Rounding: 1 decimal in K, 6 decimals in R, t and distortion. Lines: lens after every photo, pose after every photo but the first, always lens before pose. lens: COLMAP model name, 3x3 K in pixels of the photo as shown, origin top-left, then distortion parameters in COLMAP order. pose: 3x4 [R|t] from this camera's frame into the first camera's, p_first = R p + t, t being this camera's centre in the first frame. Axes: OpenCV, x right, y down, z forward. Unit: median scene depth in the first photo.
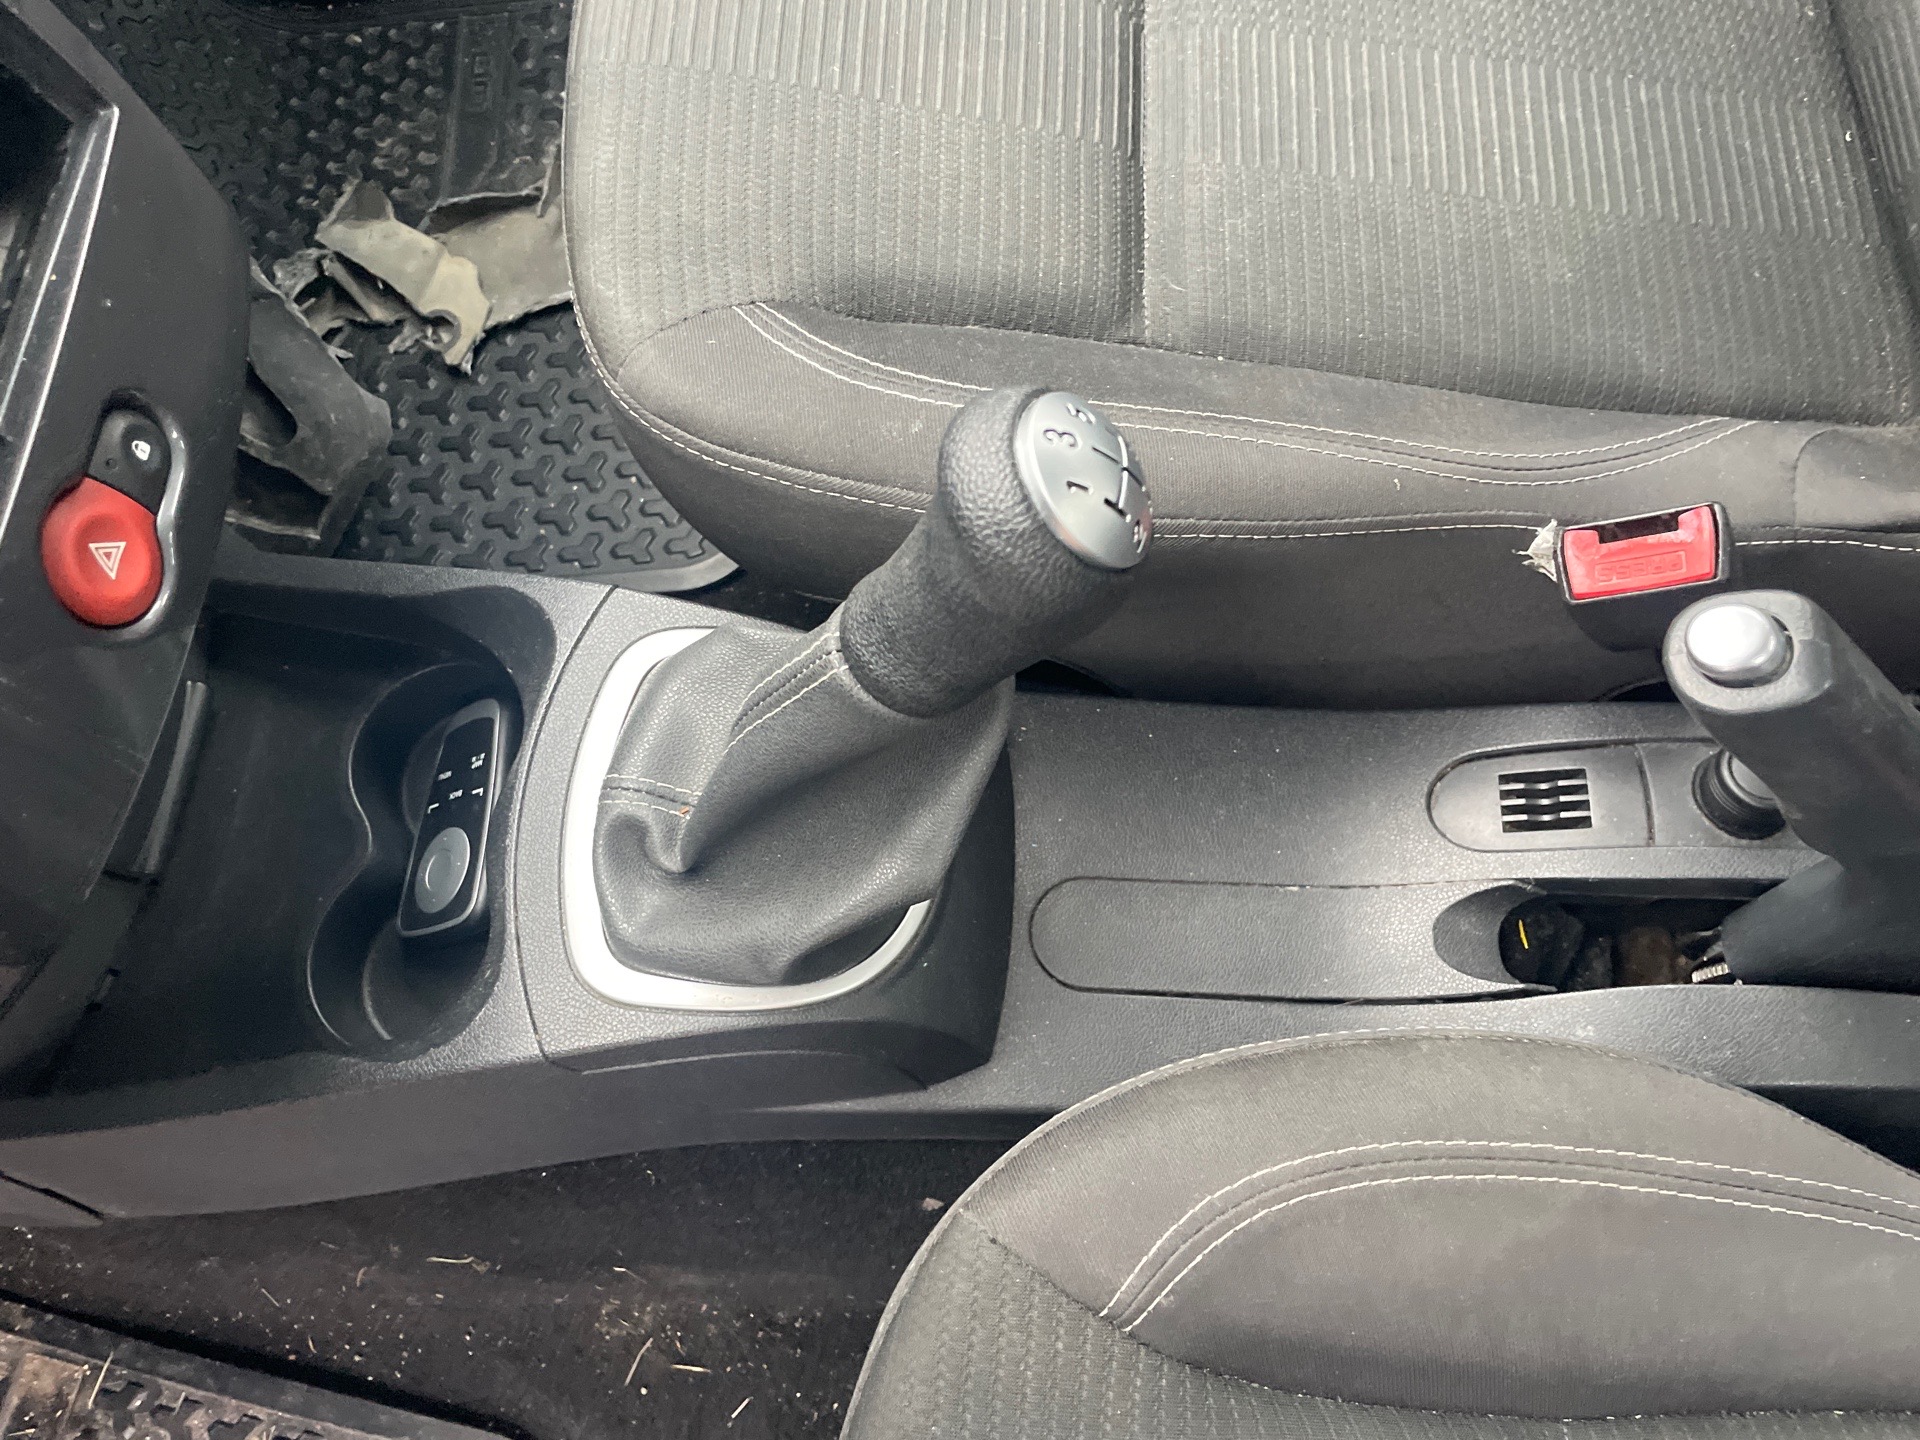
lens RADIAL K [[1457.4, 0, 970.6], [0, 1457.4, 731.1], [0, 0, 1]] dist [0.072483, -0.096061]
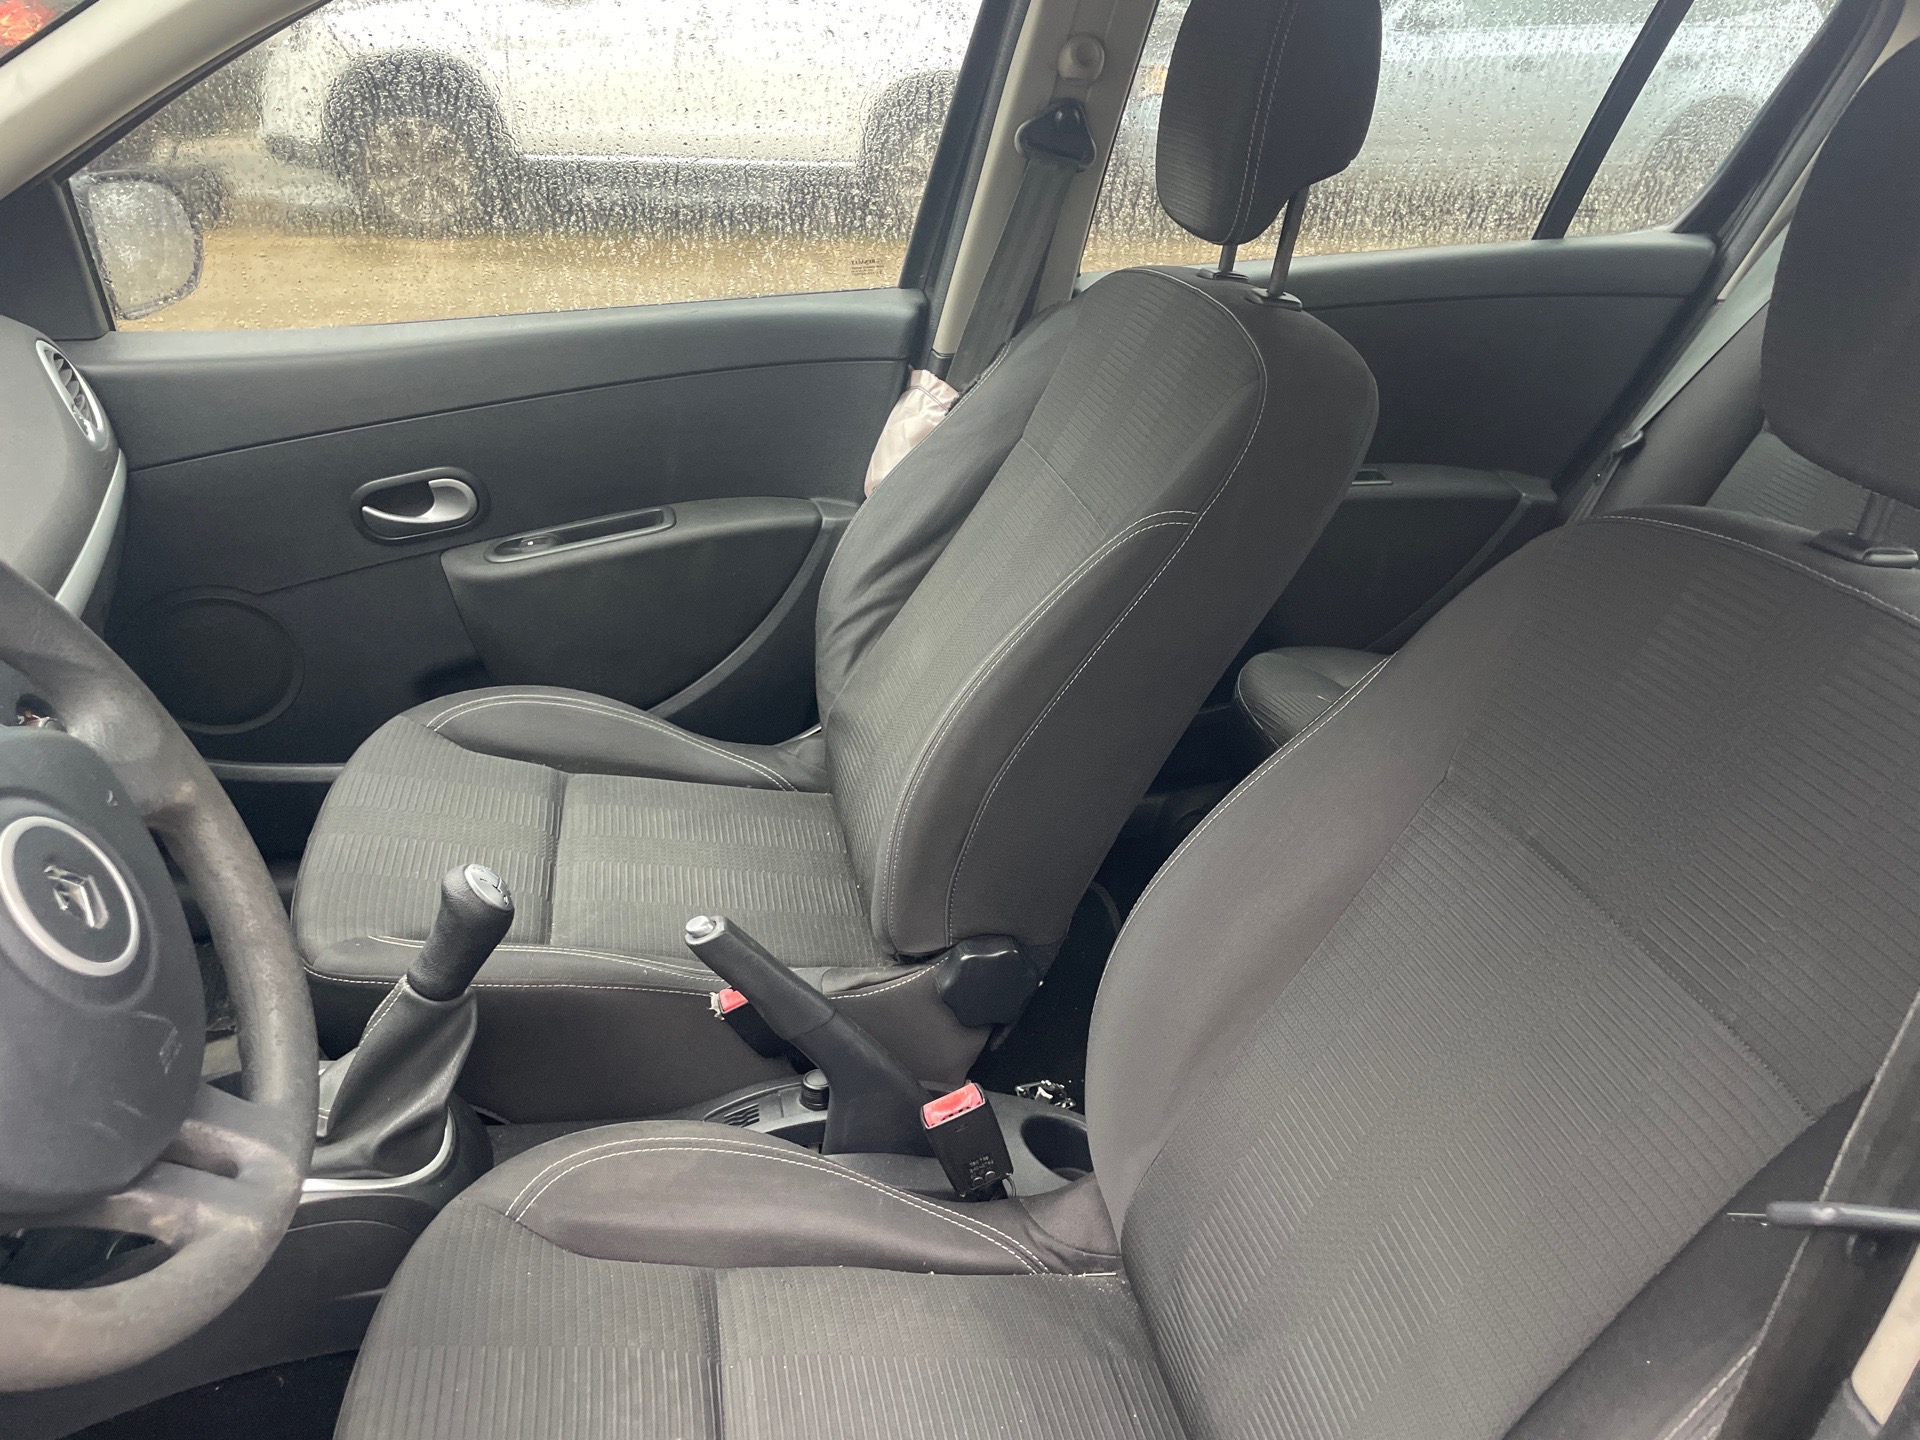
lens RADIAL K [[1457.4, 0, 973.5], [0, 1457.4, 712.4], [0, 0, 1]] dist [0.072483, -0.096061]
pose [[0.962623, -0.029530, 0.269230, 0.116870], [0.204753, 0.730038, -0.652013, 0.895963], [-0.177294, 0.682769, 0.708797, -0.851020]]
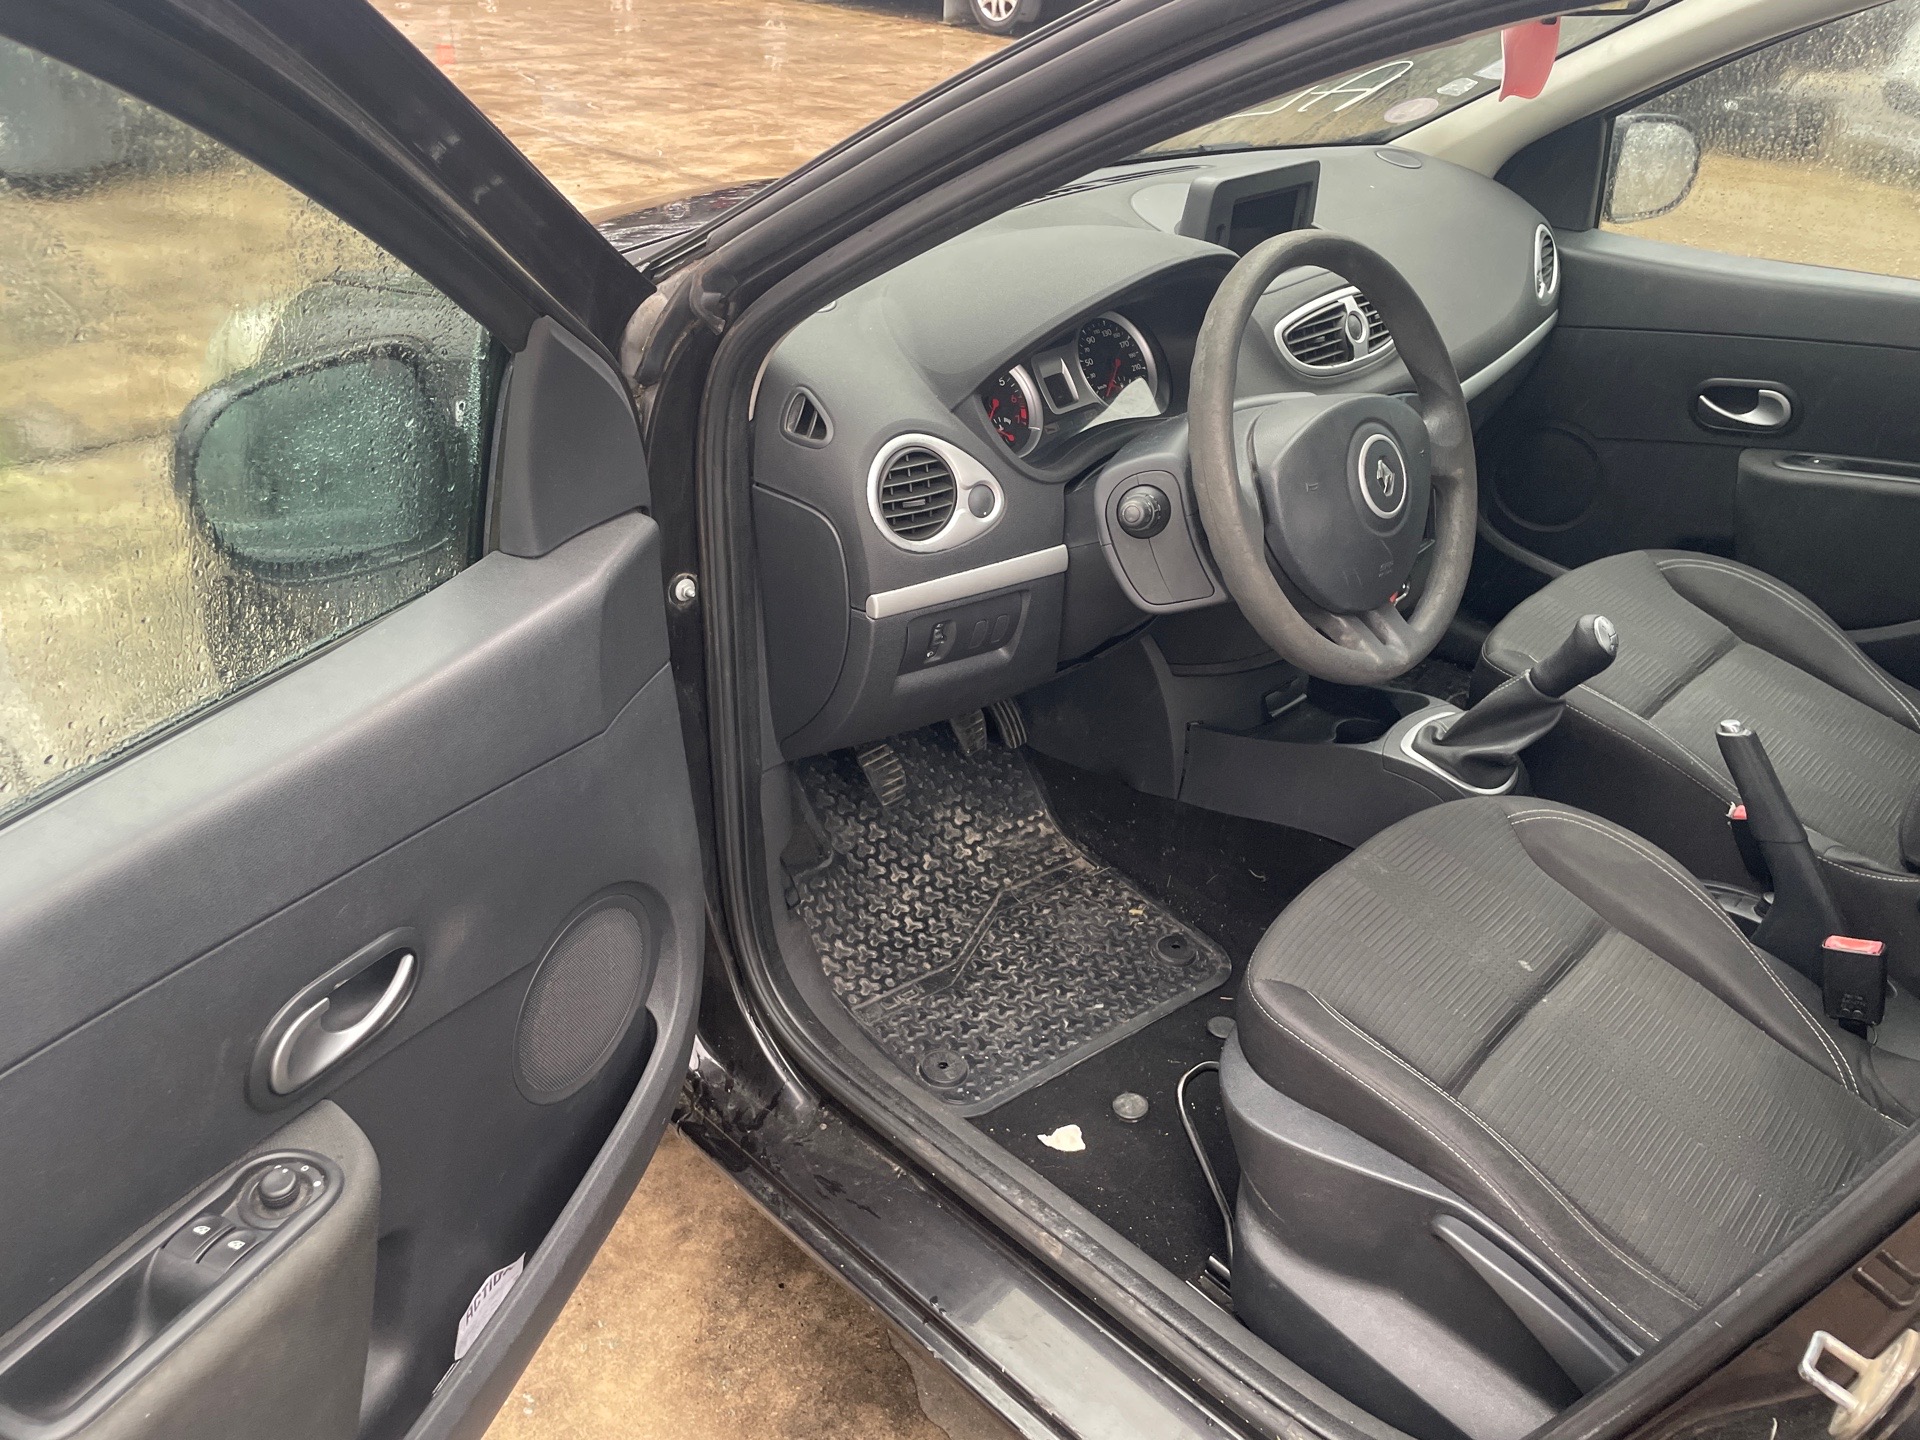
lens RADIAL K [[1457.4, 0, 944.1], [0, 1457.4, 709.4], [0, 0, 1]] dist [0.072483, -0.096061]
pose [[0.747968, 0.418173, -0.515437, 0.493260], [-0.644921, 0.641471, -0.415442, 1.602627], [0.156911, 0.643153, 0.749488, -1.340267]]
